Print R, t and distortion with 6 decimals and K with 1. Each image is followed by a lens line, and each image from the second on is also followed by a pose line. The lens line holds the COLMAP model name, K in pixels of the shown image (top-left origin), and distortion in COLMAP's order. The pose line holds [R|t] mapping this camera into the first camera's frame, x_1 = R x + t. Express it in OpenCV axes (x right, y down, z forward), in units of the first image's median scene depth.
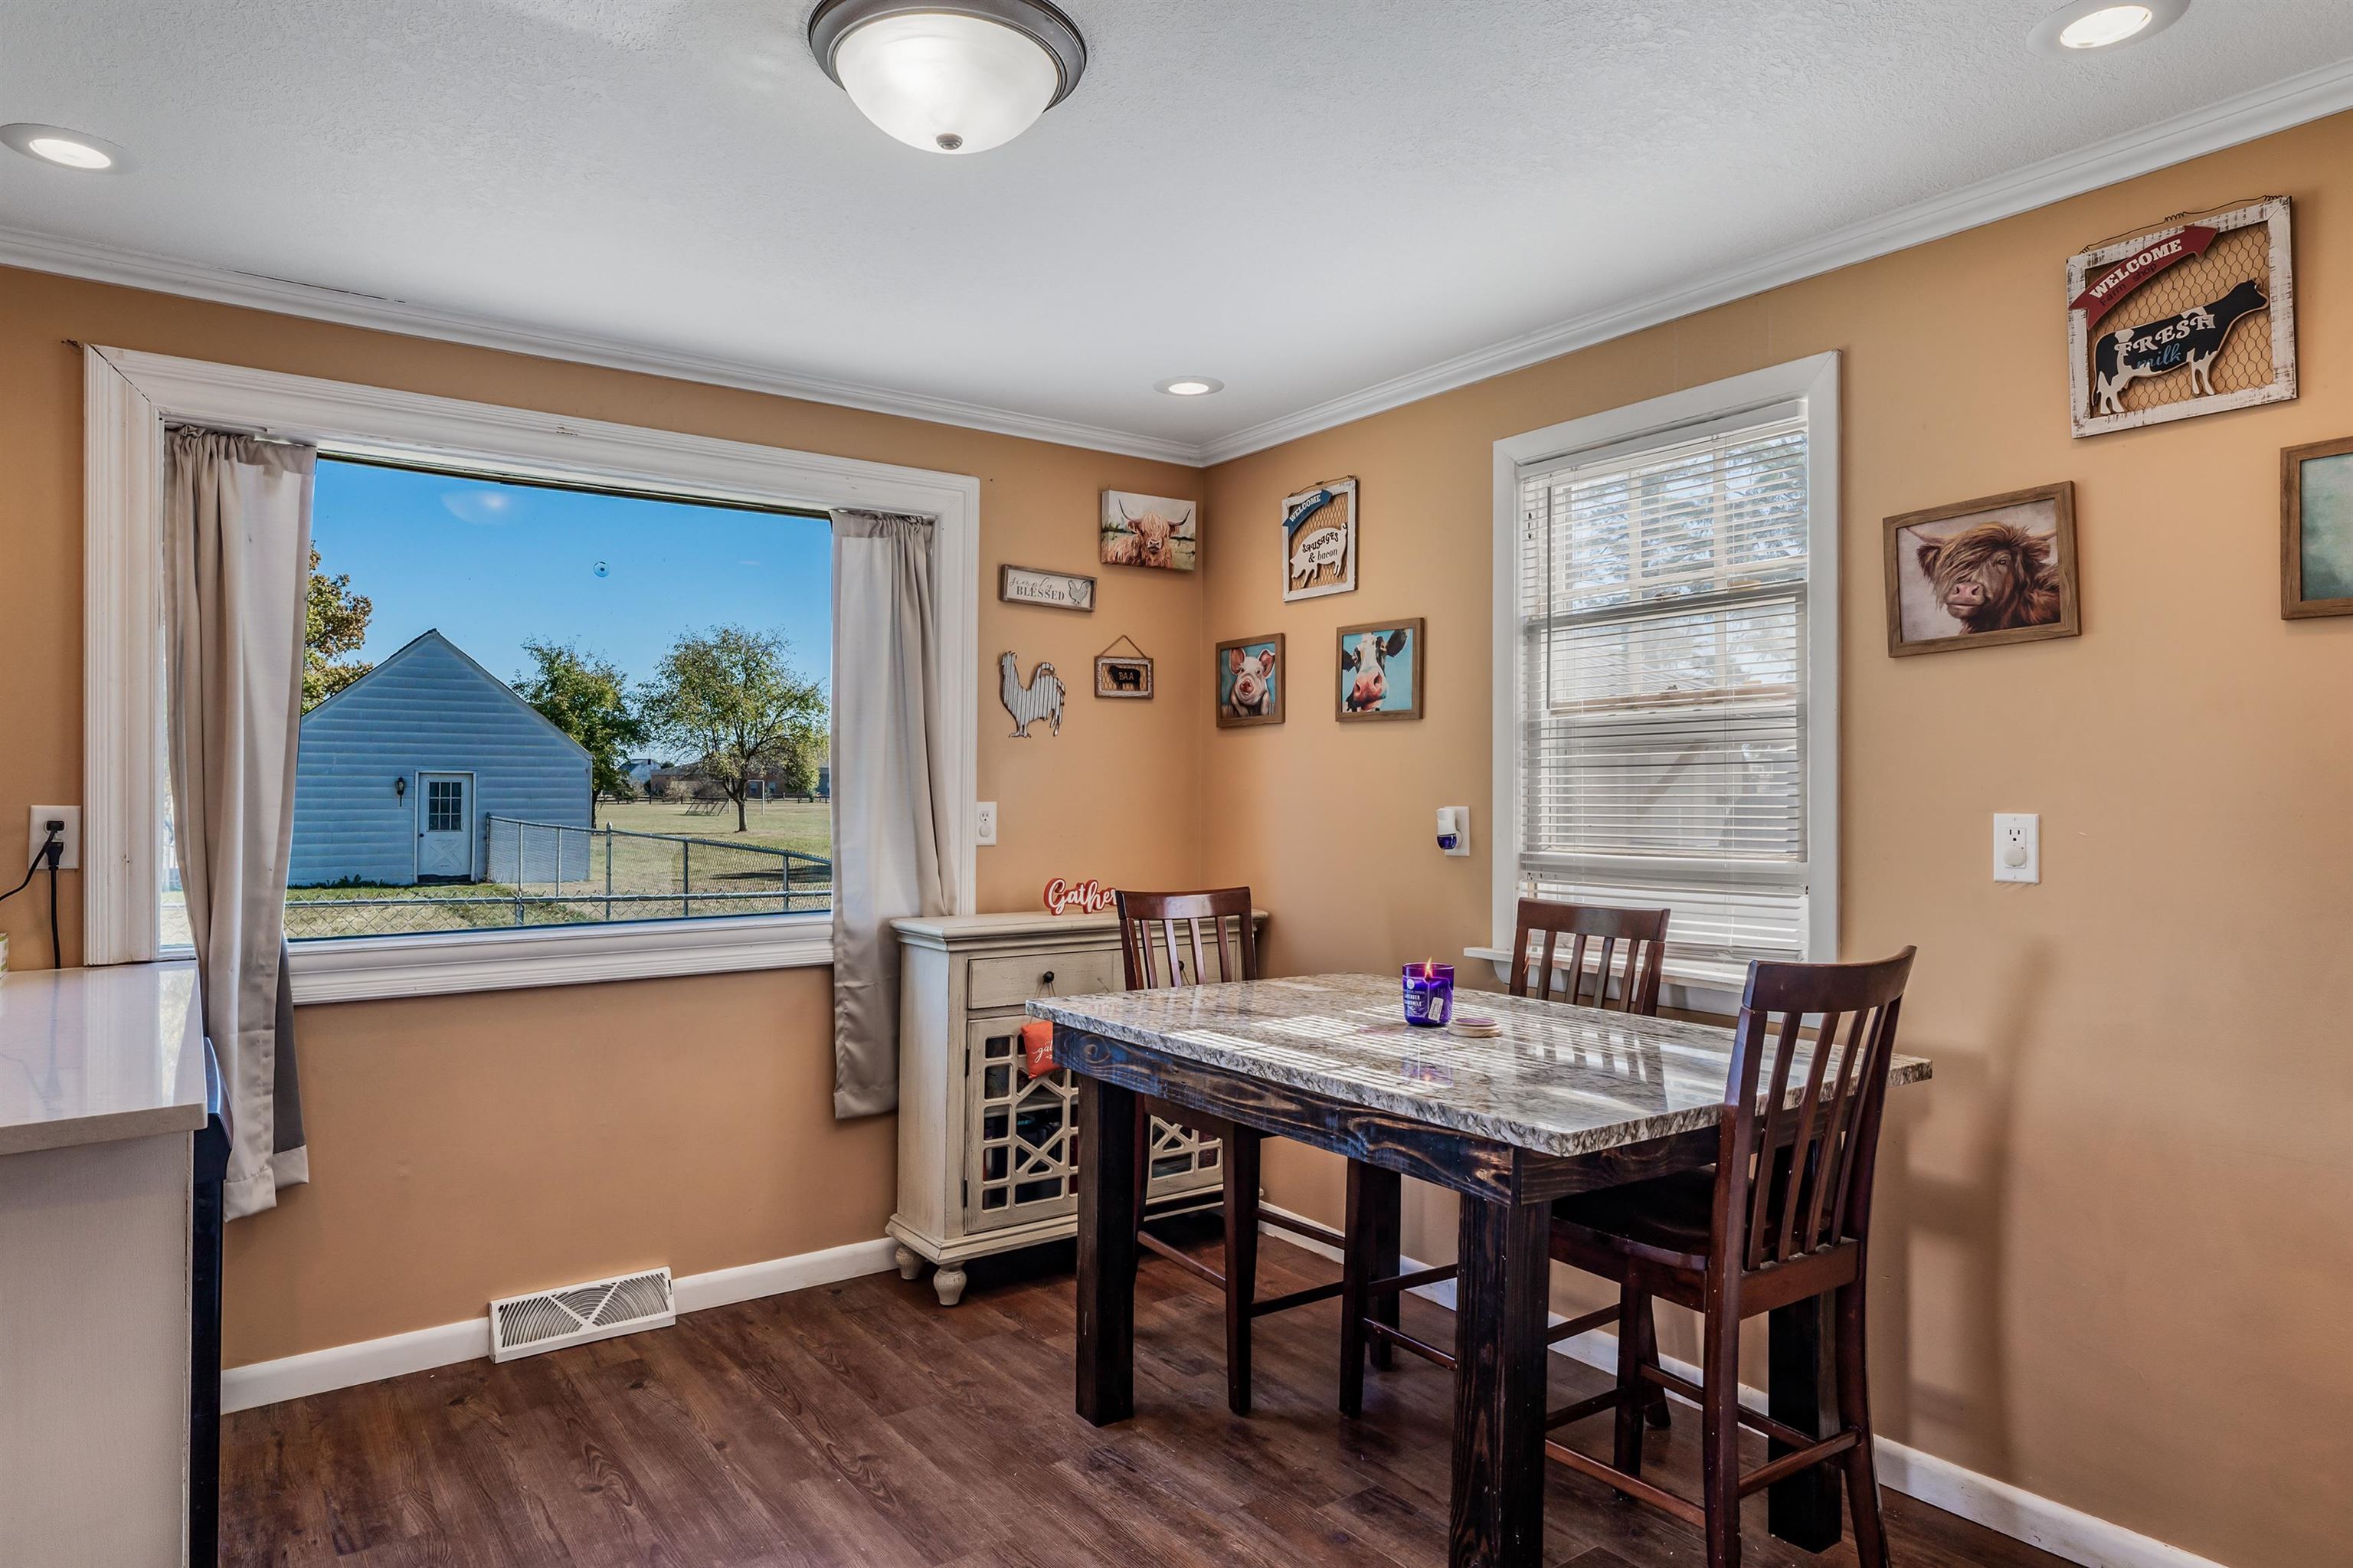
lens RADIAL K [[1399.1, 0, 1176.5], [0, 1399.1, 784.0], [0, 0, 1]] dist [0.000408, 0.000218]
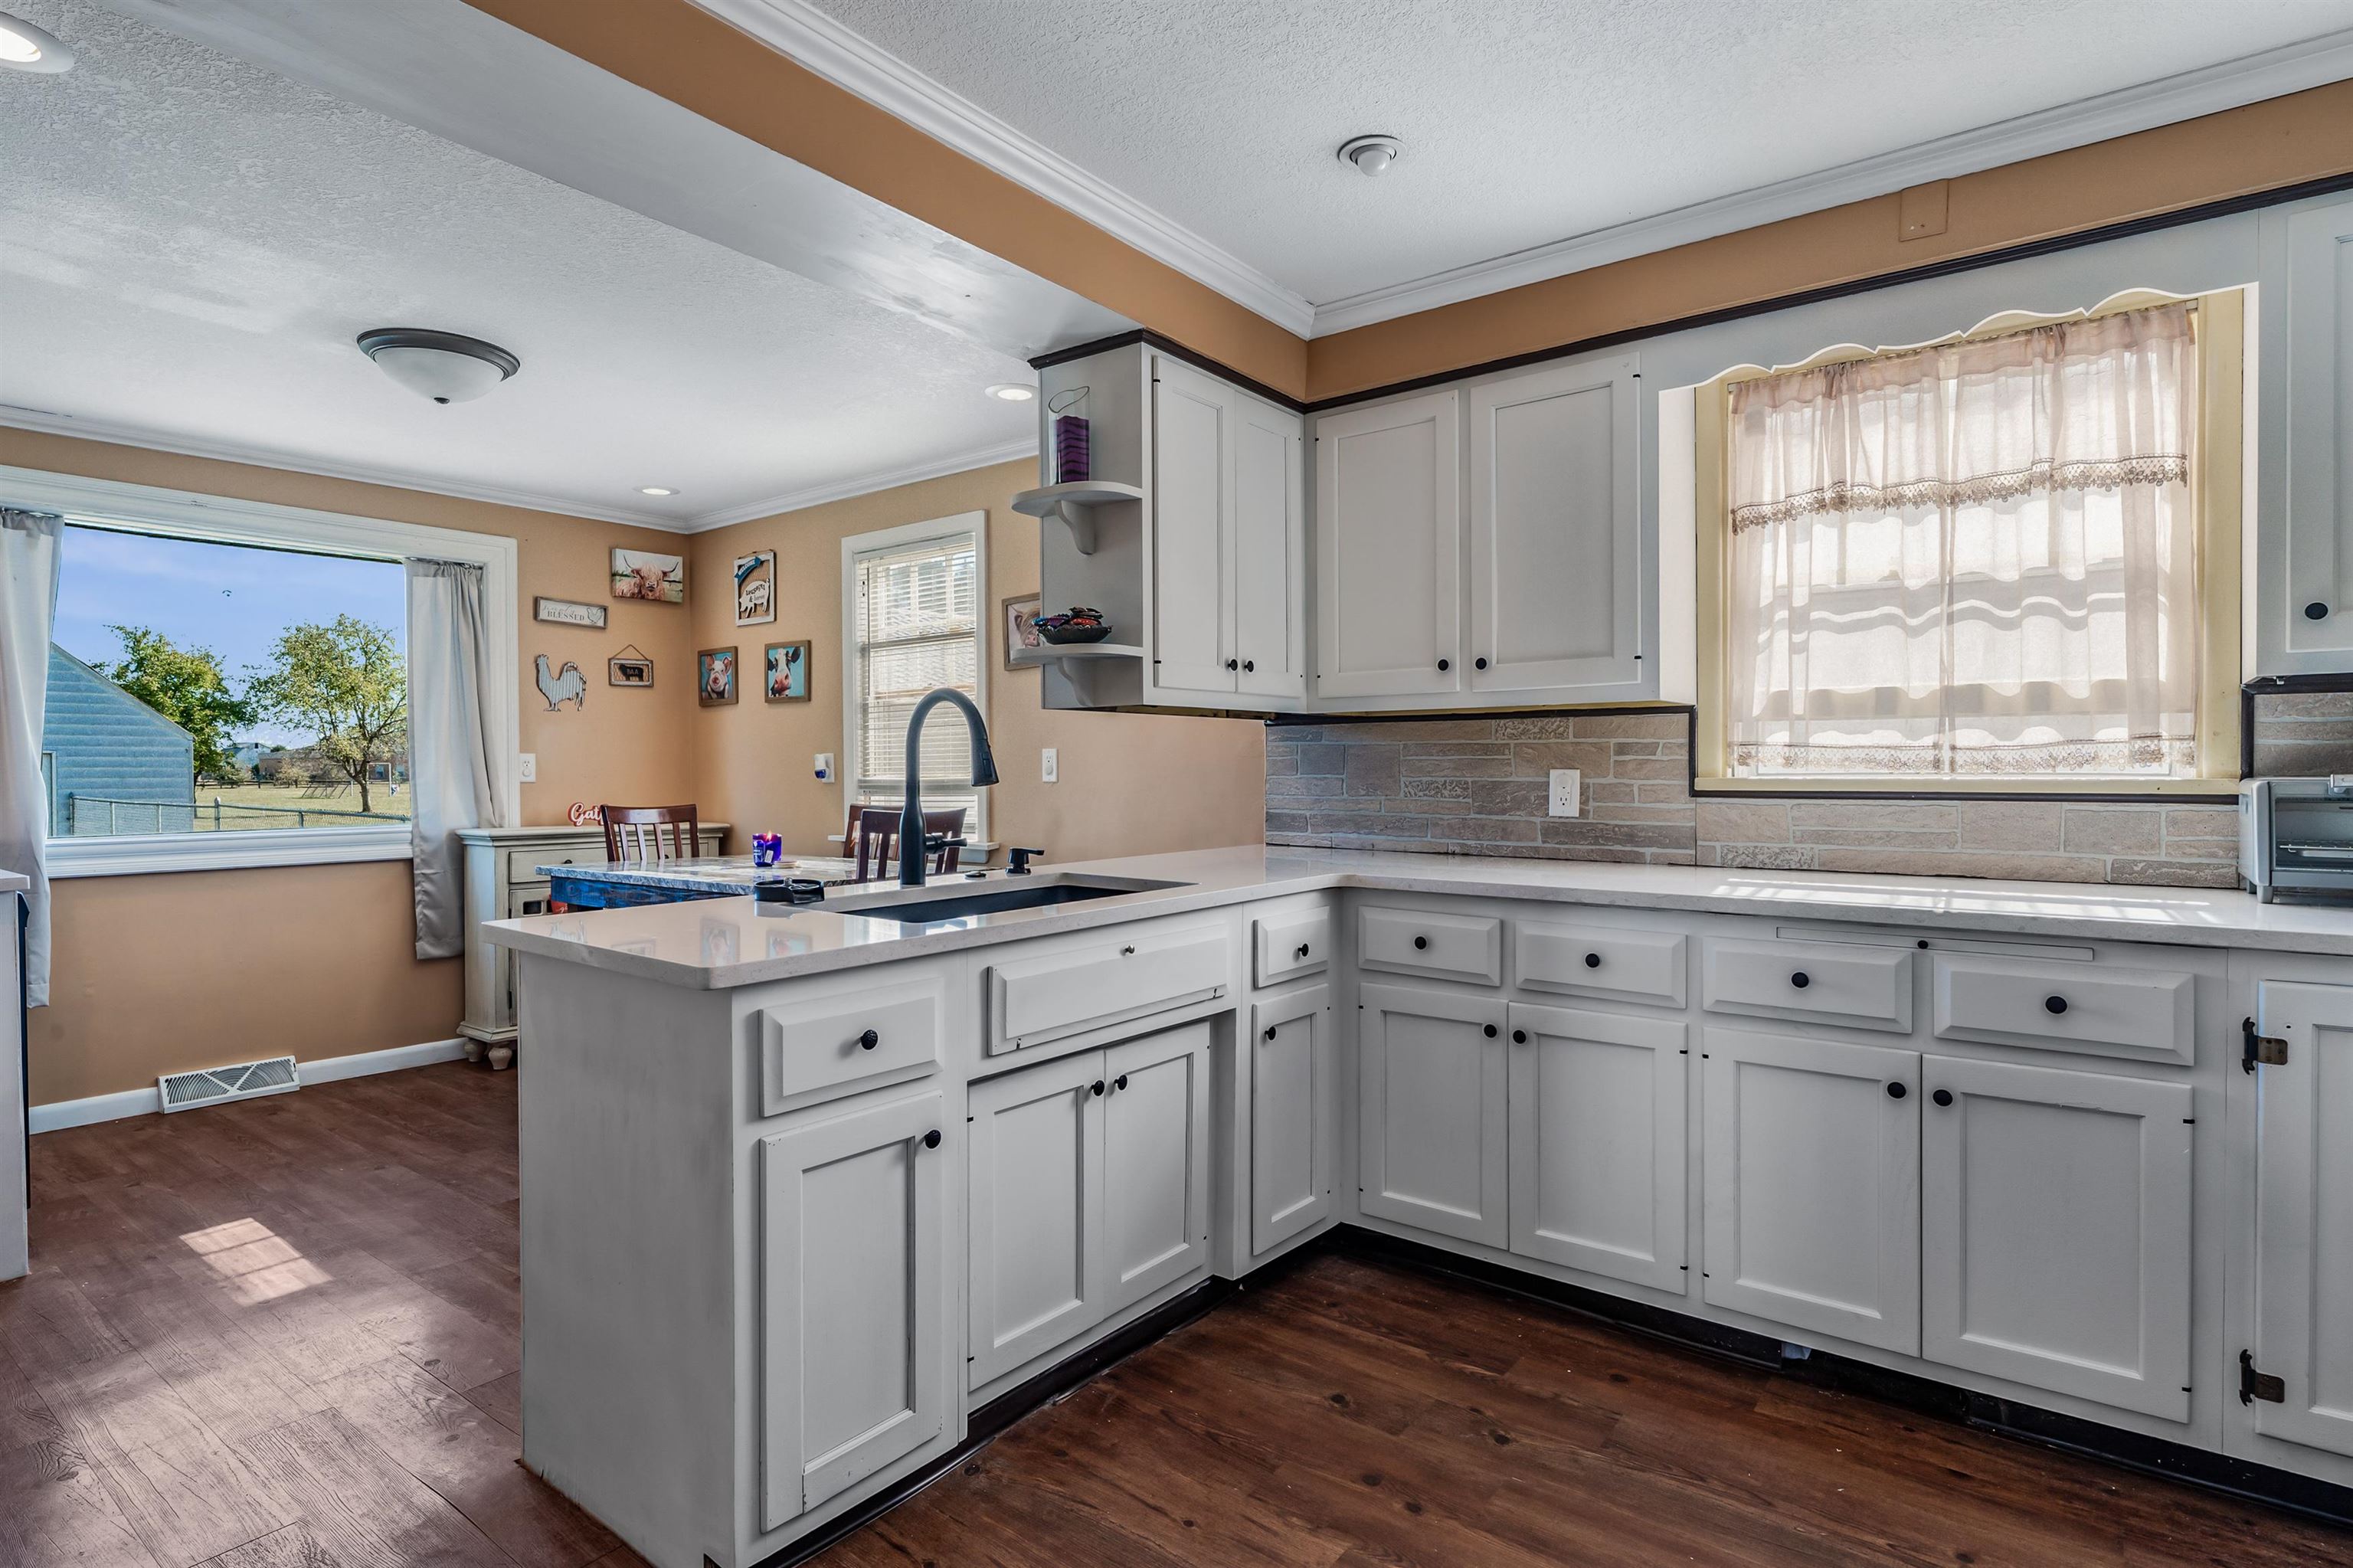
lens RADIAL K [[1209.5, 0, 1168.3], [0, 1209.5, 805.1], [0, 0, 1]] dist [-0.001755, -0.000069]
pose [[0.959618, -0.013864, 0.280966, 0.165483], [0.004254, 0.999386, 0.034783, 0.026423], [-0.281275, -0.032183, 0.959087, -0.464753]]
